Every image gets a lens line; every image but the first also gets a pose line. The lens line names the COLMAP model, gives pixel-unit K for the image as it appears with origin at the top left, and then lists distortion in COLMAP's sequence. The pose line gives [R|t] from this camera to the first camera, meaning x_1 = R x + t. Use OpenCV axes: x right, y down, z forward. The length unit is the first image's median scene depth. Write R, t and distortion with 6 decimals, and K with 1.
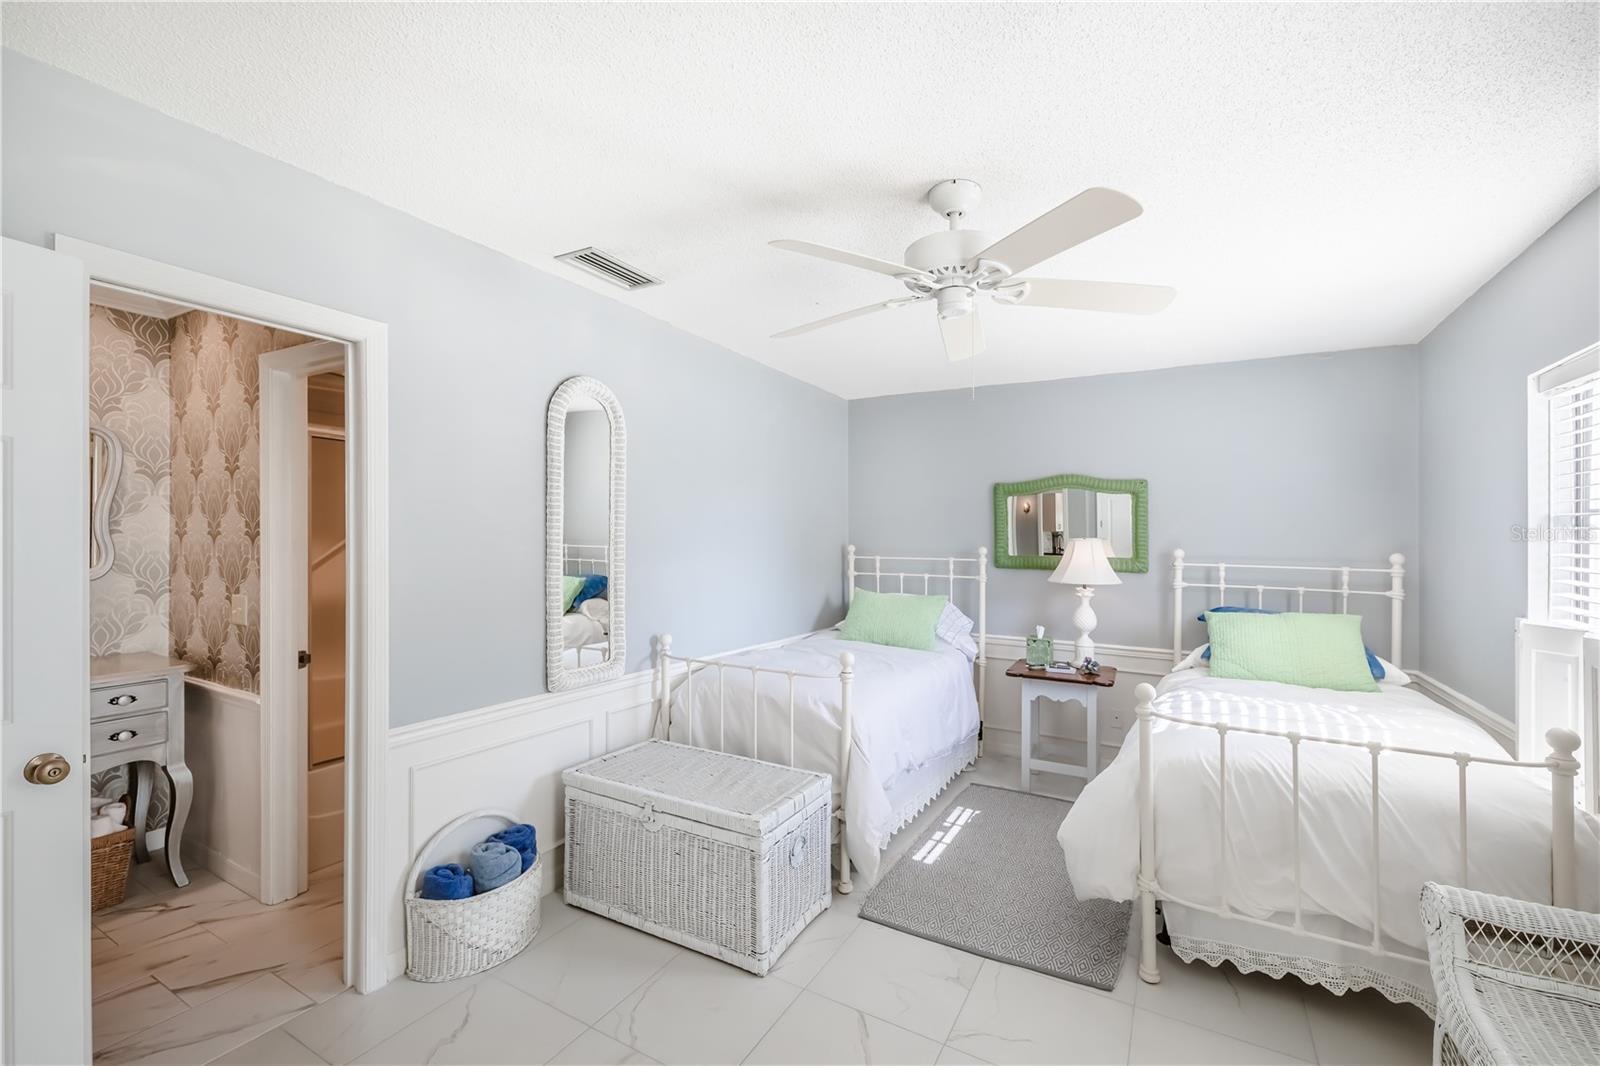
lens RADIAL K [[680.8, 0, 793.8], [0, 680.8, 536.2], [0, 0, 1]] dist [0.012013, -0.003406]
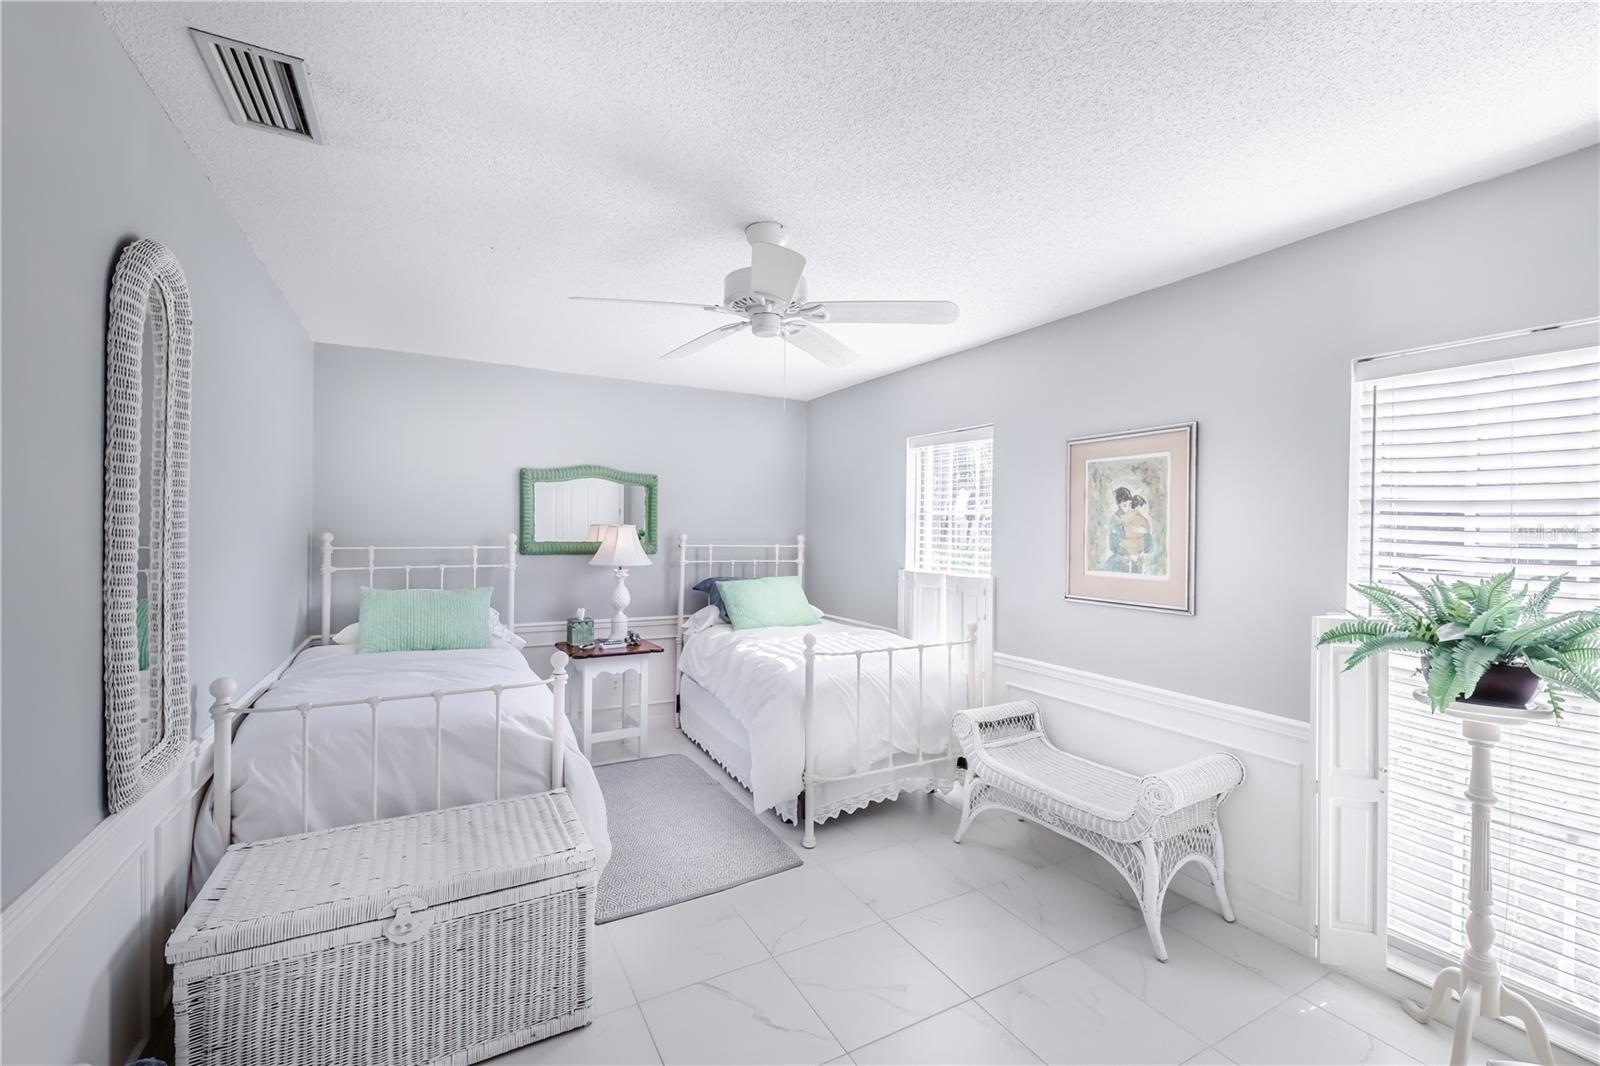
lens RADIAL K [[680.8, 0, 794.0], [0, 680.8, 528.1], [0, 0, 1]] dist [0.012013, -0.003406]
pose [[0.511570, -0.004627, 0.859229, -0.460959], [-0.007694, 0.999921, 0.009965, -0.005615], [-0.859207, -0.011709, 0.511494, 0.225118]]
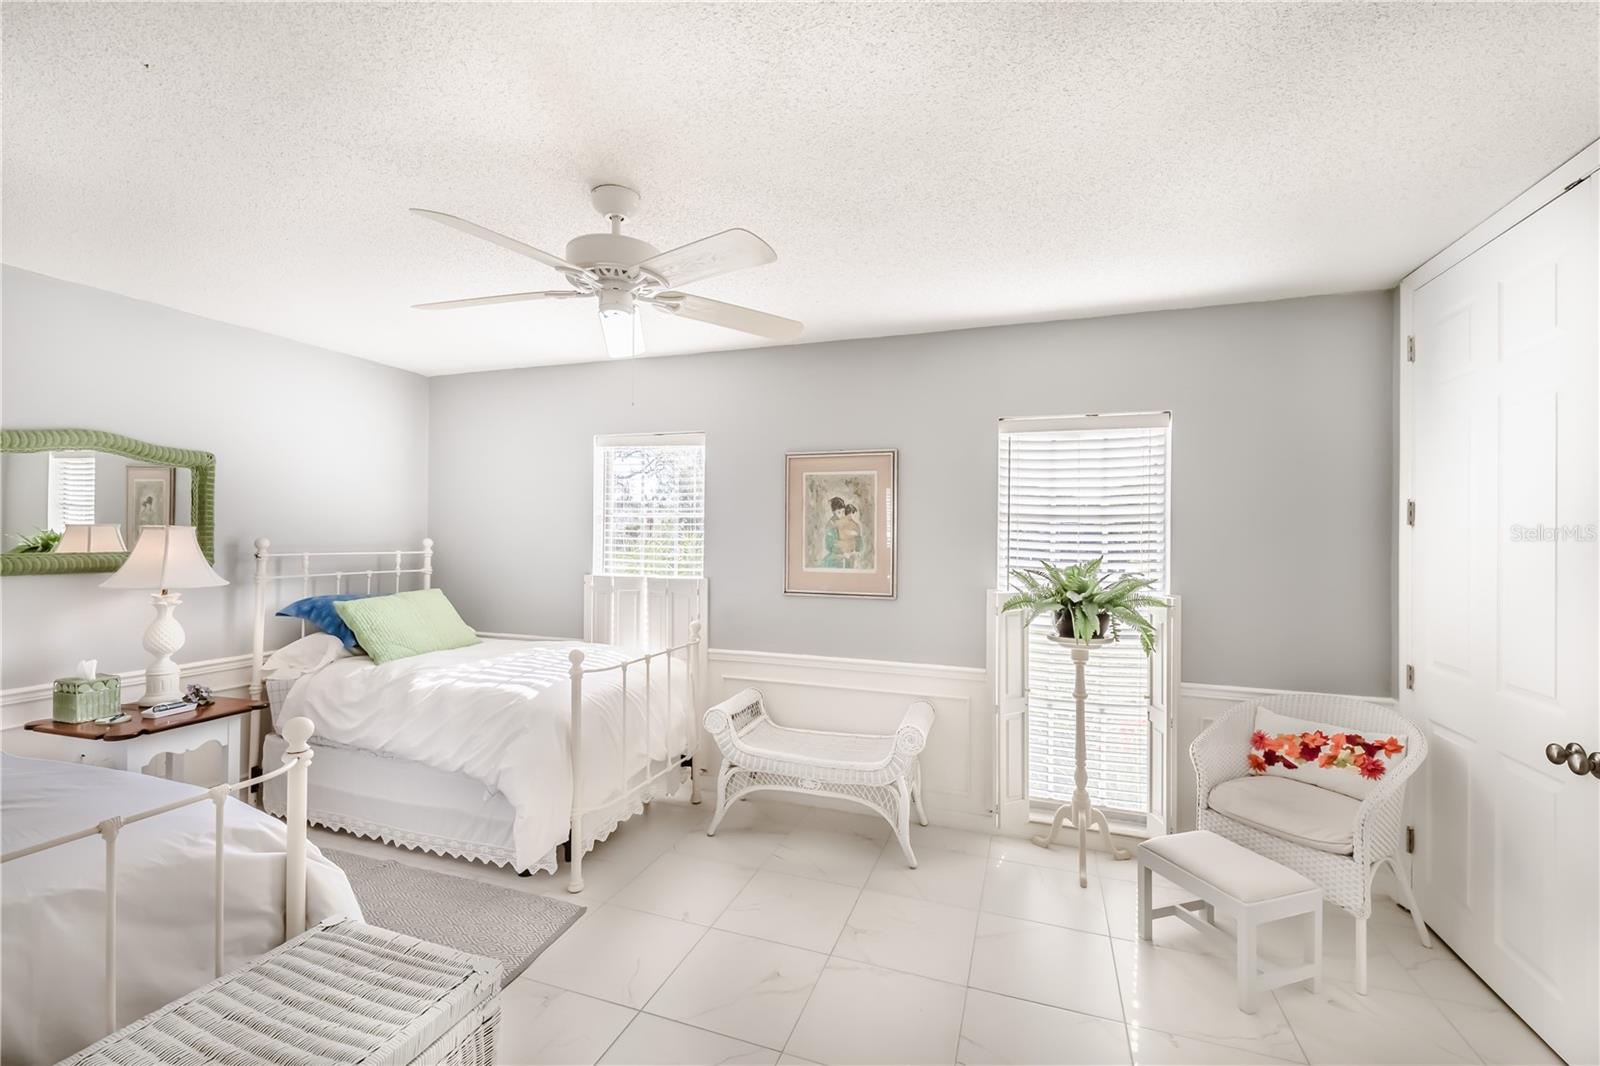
lens RADIAL K [[680.8, 0, 802.9], [0, 680.8, 527.1], [0, 0, 1]] dist [0.012013, -0.003406]
pose [[-0.199218, -0.001702, 0.979954, -0.515874], [-0.013990, 0.999902, -0.001108, -0.004777], [-0.979855, -0.013930, -0.199222, 0.573010]]
